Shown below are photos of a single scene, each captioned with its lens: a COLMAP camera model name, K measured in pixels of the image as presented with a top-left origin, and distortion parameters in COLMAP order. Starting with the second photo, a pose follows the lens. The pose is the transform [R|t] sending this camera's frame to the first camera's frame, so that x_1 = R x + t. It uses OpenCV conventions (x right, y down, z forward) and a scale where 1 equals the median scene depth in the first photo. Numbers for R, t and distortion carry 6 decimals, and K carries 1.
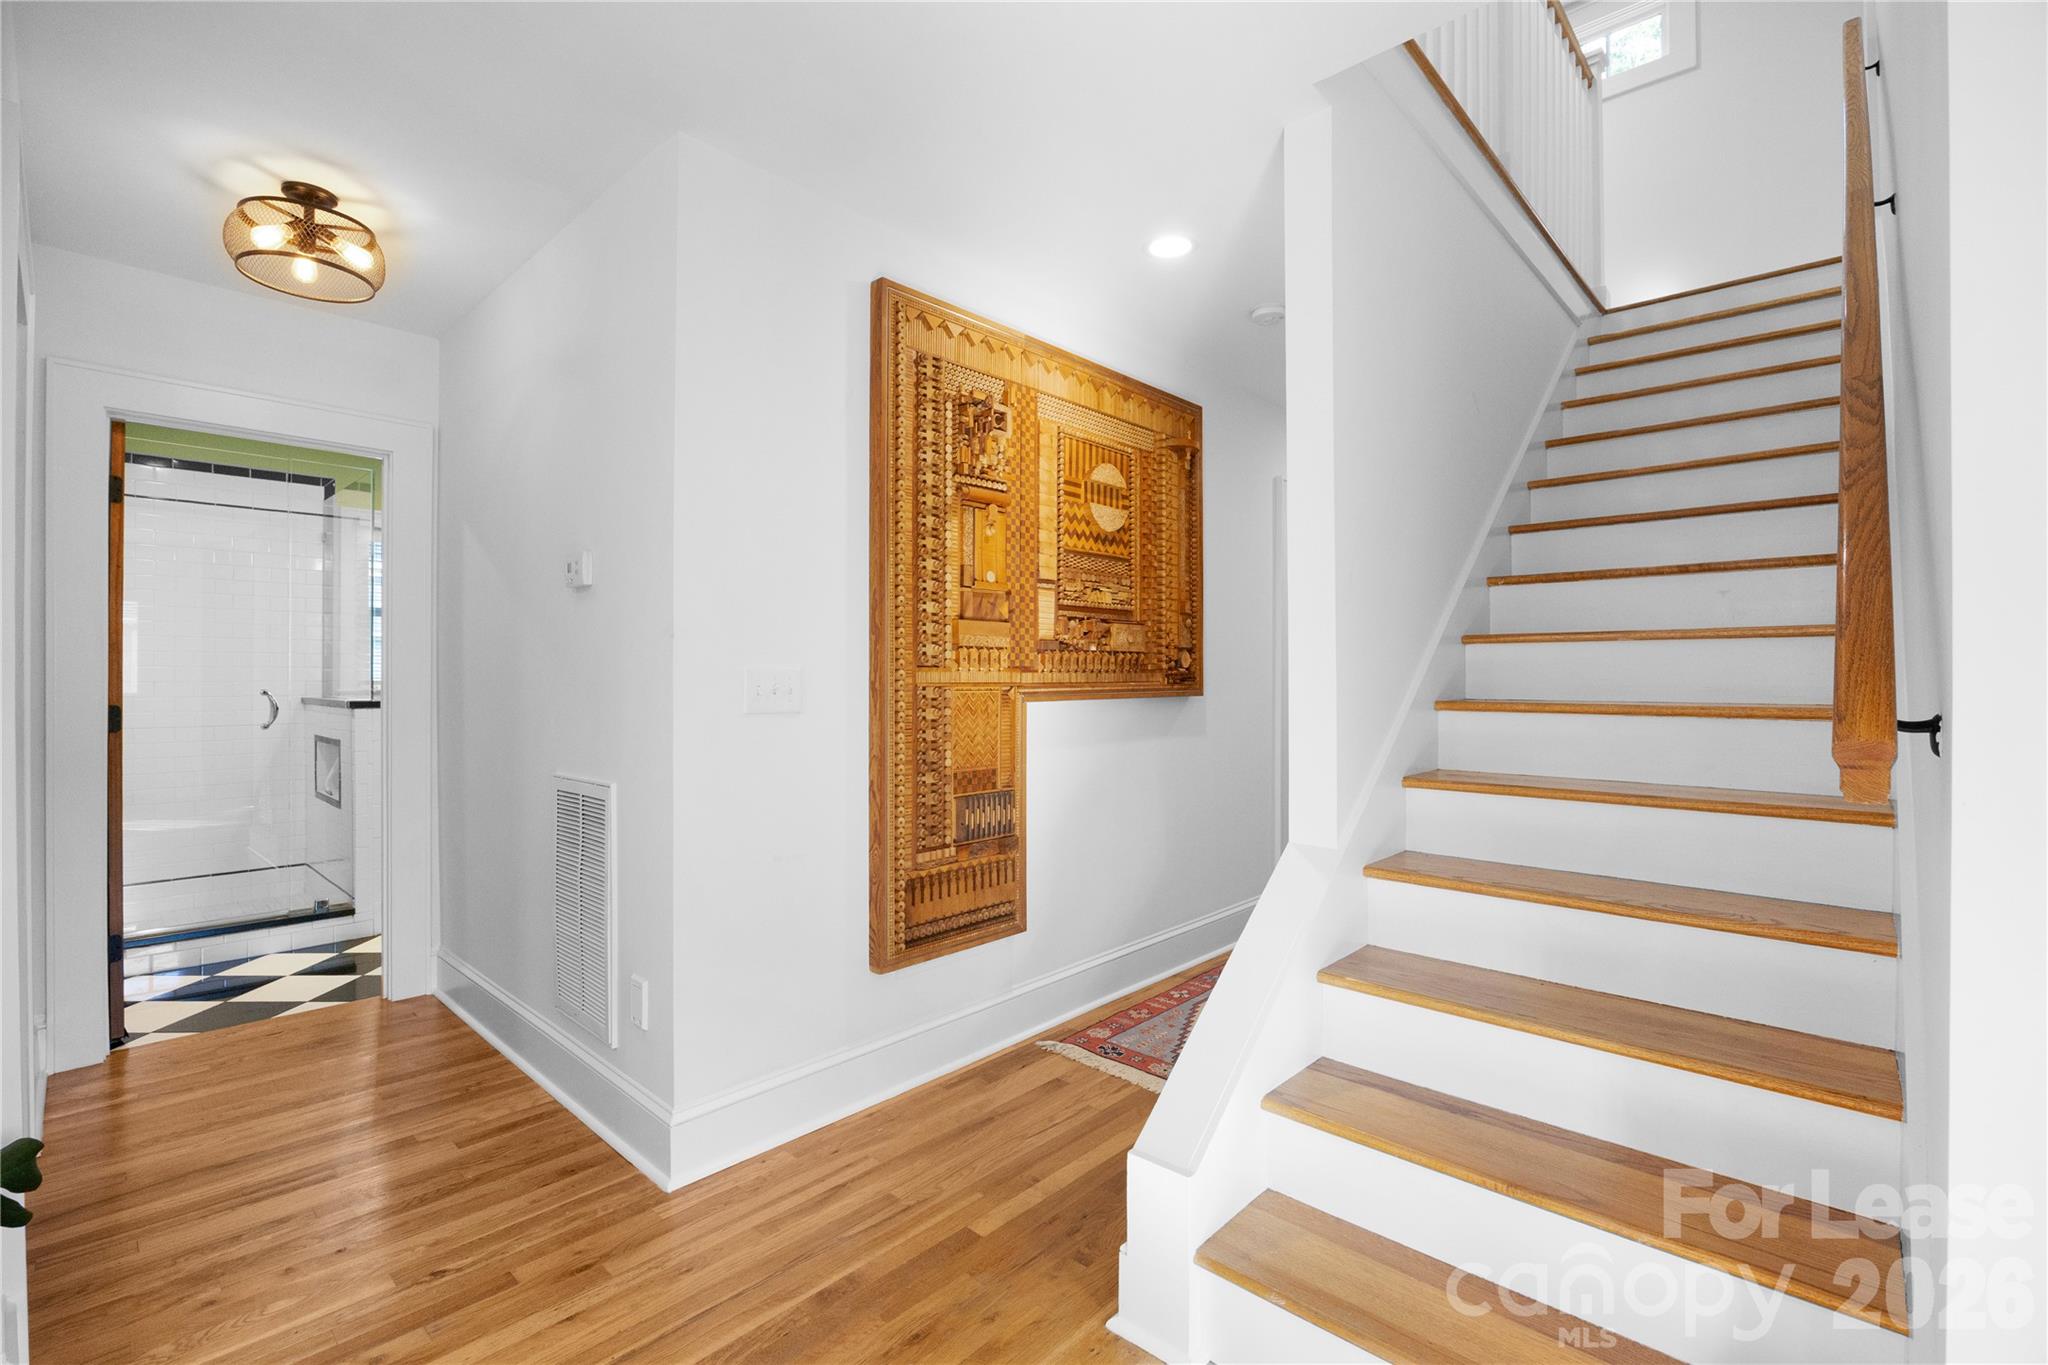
lens RADIAL K [[899.1, 0, 1024.5], [0, 899.1, 674.2], [0, 0, 1]] dist [-0.022917, 0.000084]
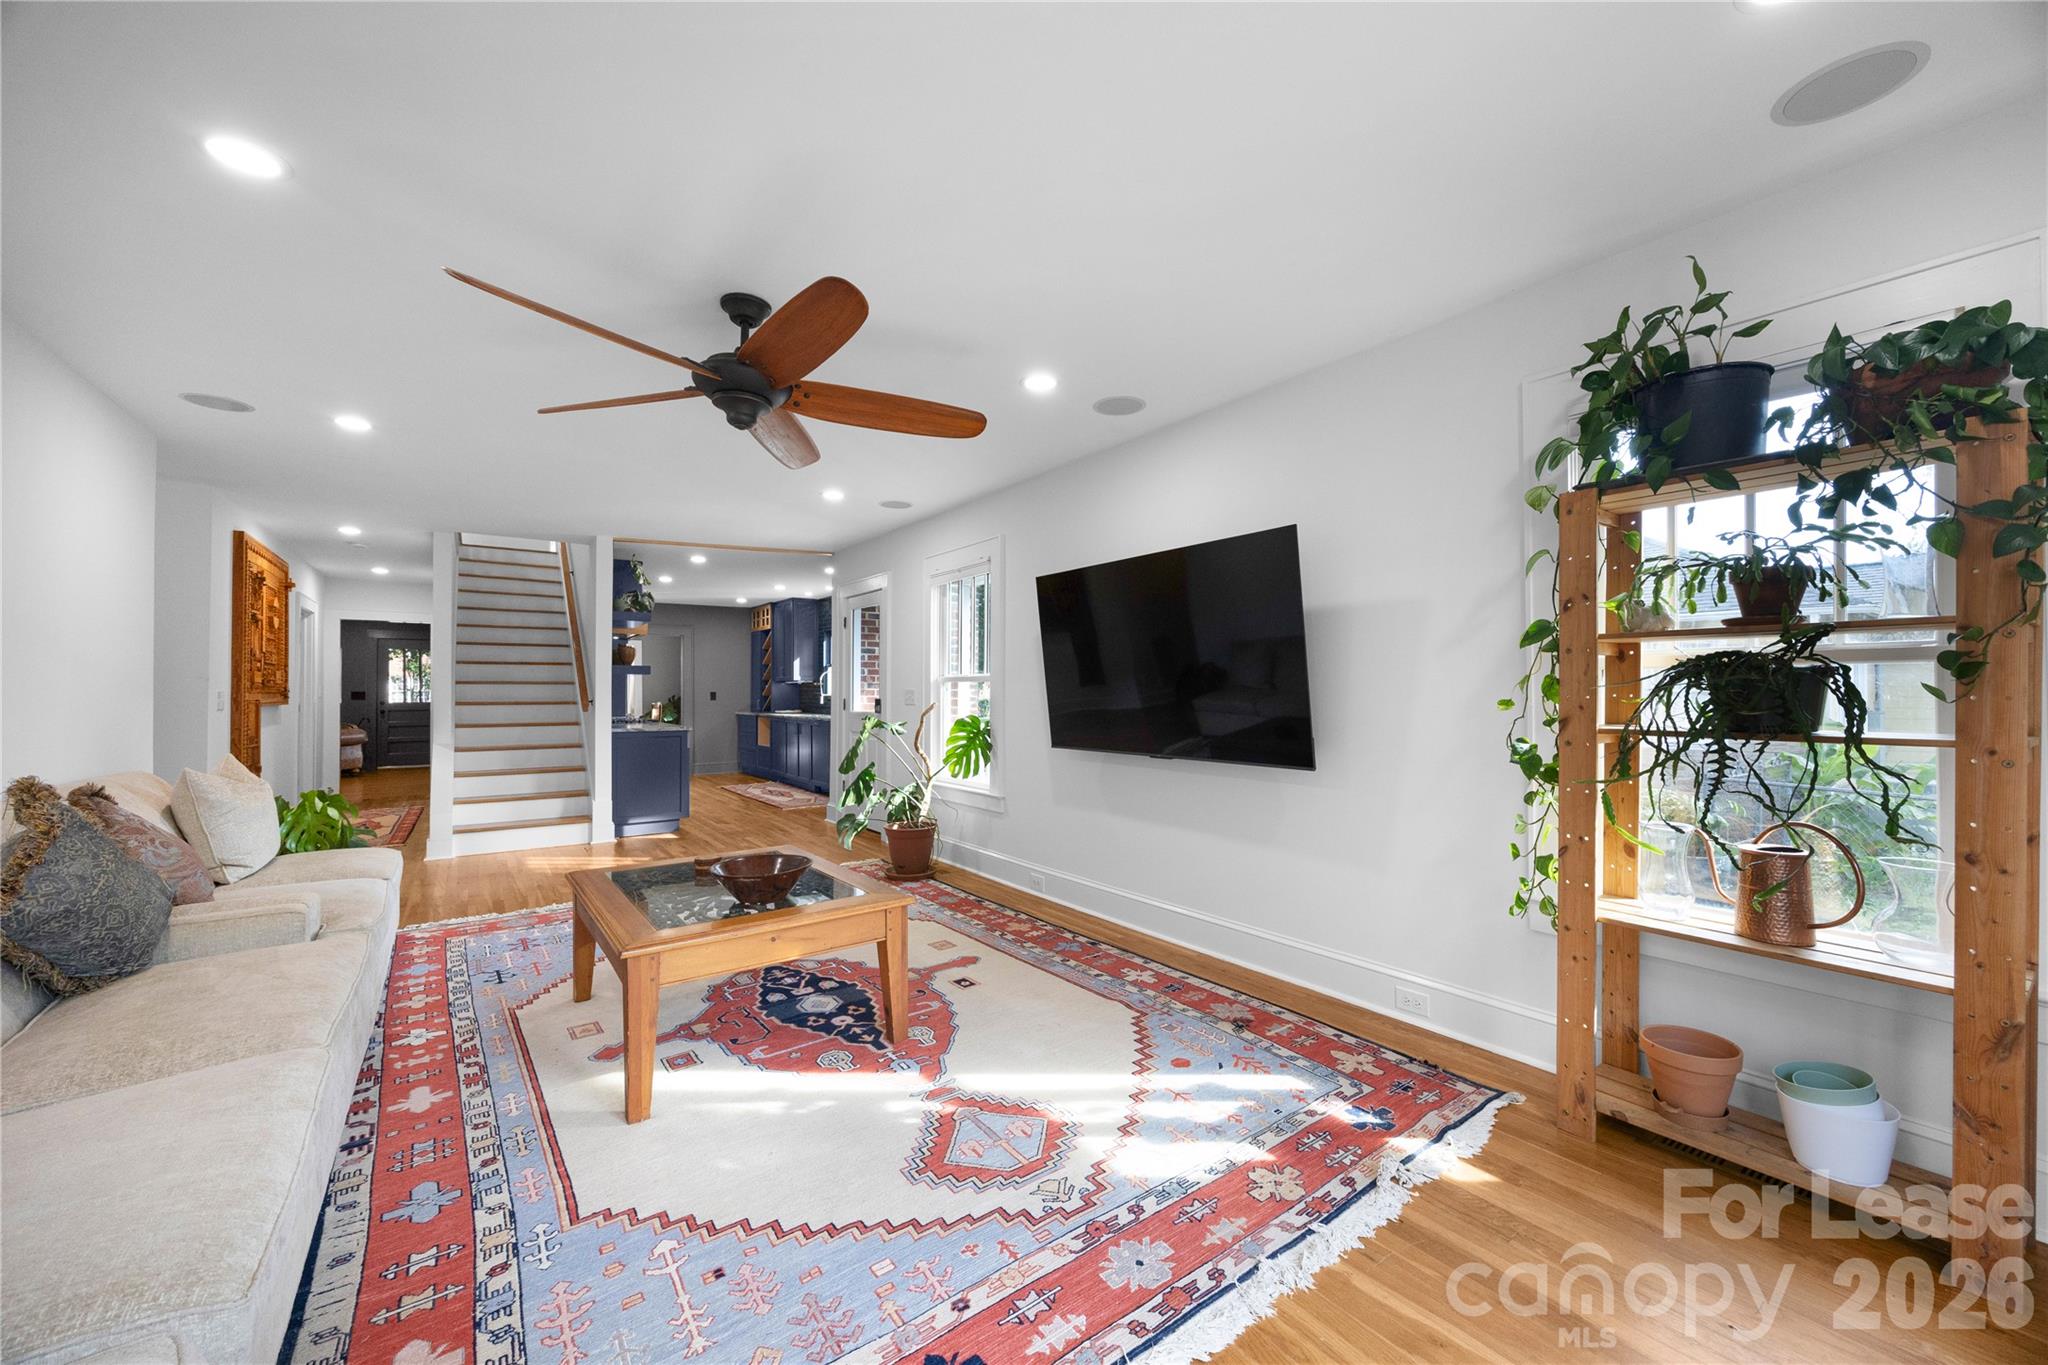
lens RADIAL K [[783.6, 0, 1024.0], [0, 783.6, 682.5], [0, 0, 1]] dist [-0.000744, 0.000359]
pose [[0.212307, 0.009963, 0.977152, -1.604473], [0.004353, 0.999928, -0.011141, 0.001279], [-0.977193, 0.006619, 0.212248, -1.370219]]
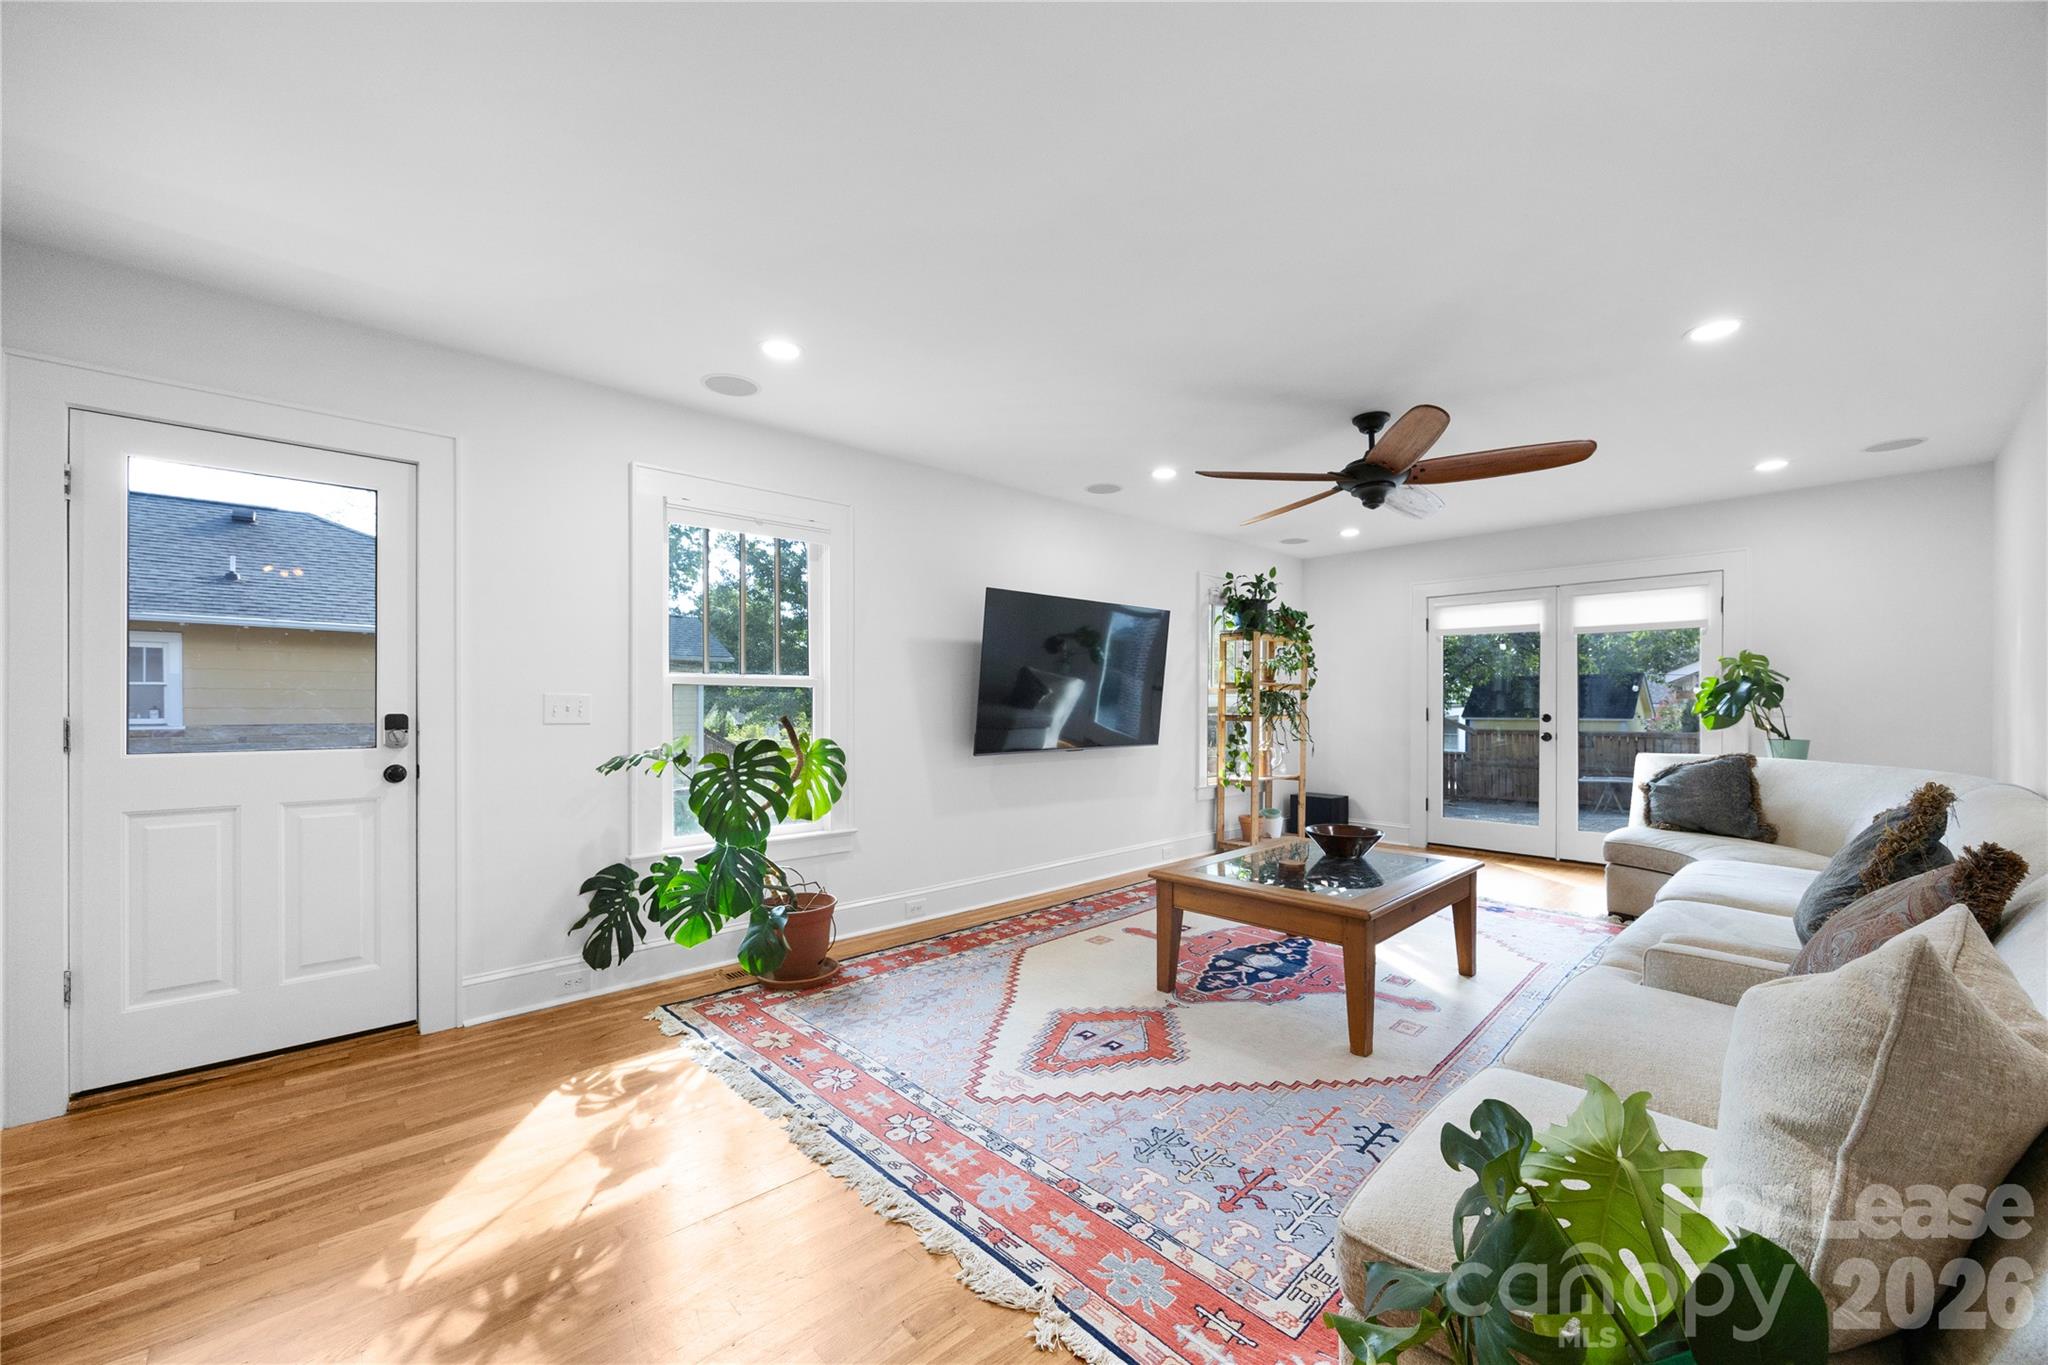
lens RADIAL K [[785.7, 0, 1035.6], [0, 785.7, 711.7], [0, 0, 1]] dist [-0.004584, 0.000212]
pose [[-0.996757, -0.000898, 0.080461, -0.333012], [-0.000043, 0.999944, 0.010629, 0.005115], [-0.080466, 0.010591, -0.996701, 0.459613]]
